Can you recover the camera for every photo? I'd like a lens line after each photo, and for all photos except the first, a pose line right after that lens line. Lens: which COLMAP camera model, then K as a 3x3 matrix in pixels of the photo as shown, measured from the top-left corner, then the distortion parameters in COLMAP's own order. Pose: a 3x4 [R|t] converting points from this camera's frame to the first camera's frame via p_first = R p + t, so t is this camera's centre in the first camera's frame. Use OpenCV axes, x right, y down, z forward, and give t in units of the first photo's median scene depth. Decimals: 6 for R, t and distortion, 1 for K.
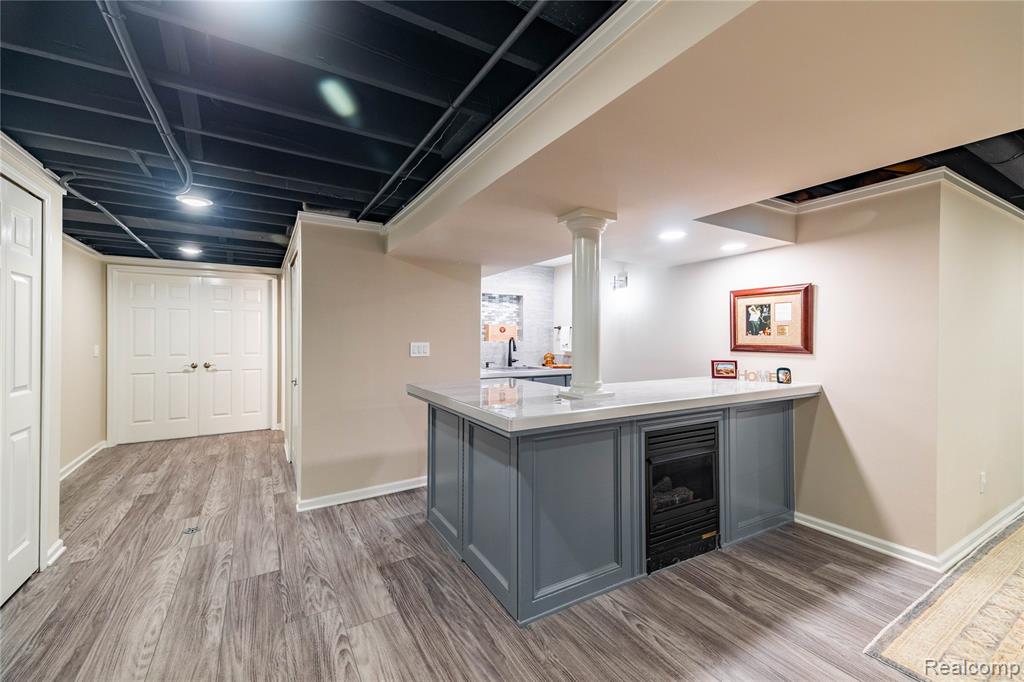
lens RADIAL K [[421.1, 0, 507.2], [0, 421.1, 336.8], [0, 0, 1]] dist [0.002603, 0.000073]
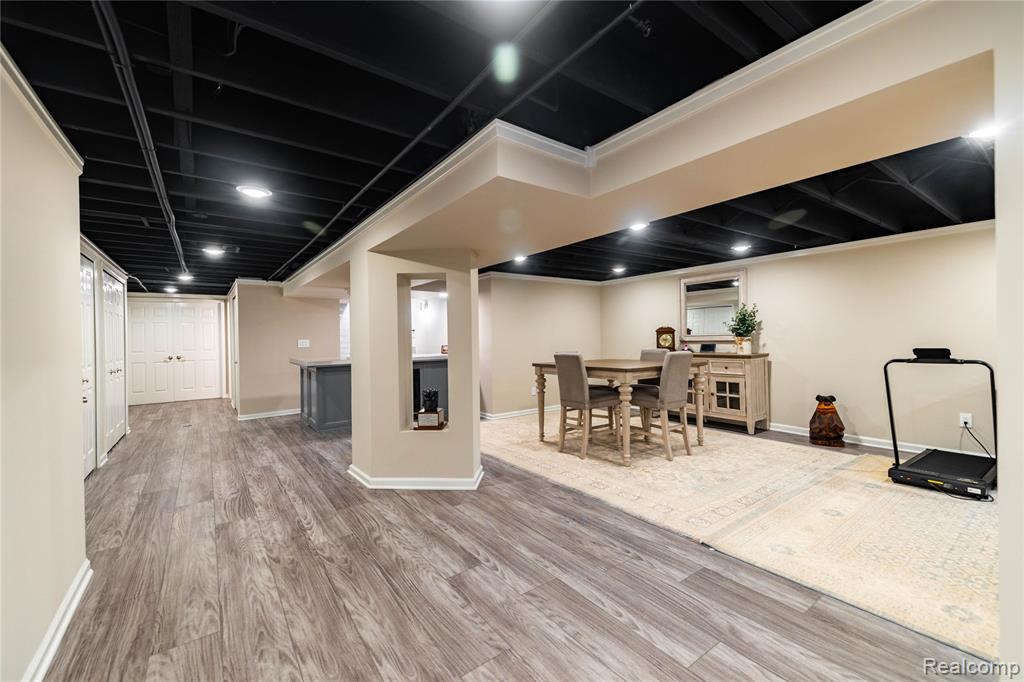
lens RADIAL K [[421.1, 0, 515.0], [0, 421.1, 339.8], [0, 0, 1]] dist [0.002603, 0.000073]
pose [[0.994036, -0.016794, 0.107751, 0.397949], [0.016248, 0.999850, 0.005943, 0.011626], [-0.107835, -0.004157, 0.994160, -0.752411]]
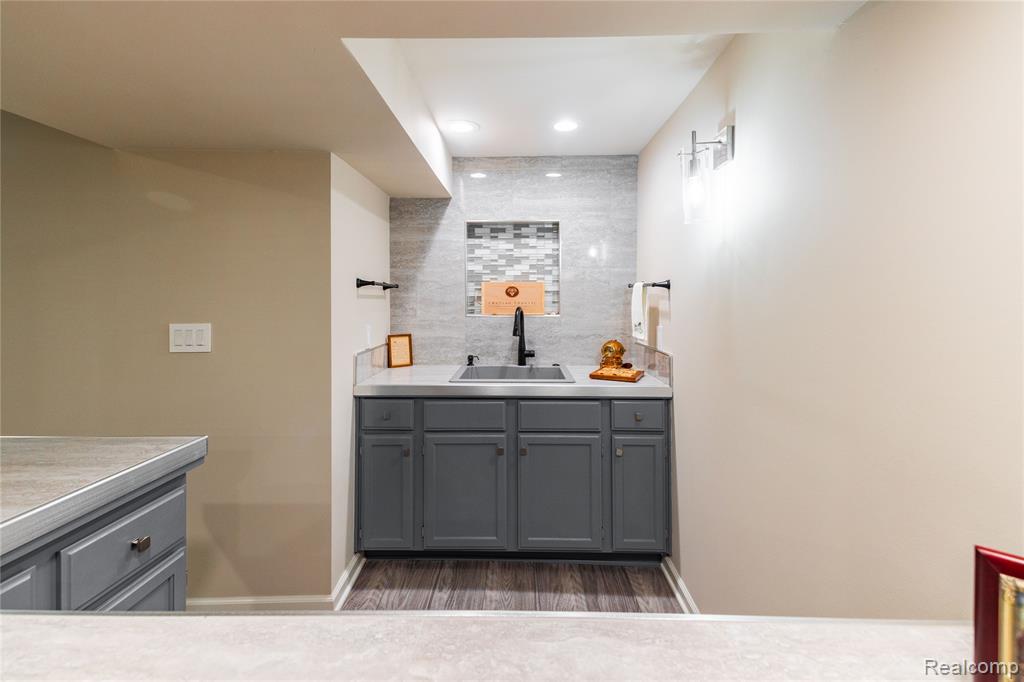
lens RADIAL K [[465.9, 0, 510.3], [0, 465.9, 304.6], [0, 0, 1]] dist [-0.000156, -0.000041]
pose [[0.852408, 0.005789, -0.522845, 0.277814], [0.005916, 0.999768, 0.020714, -0.012849], [0.522843, -0.020750, 0.852176, 0.514750]]
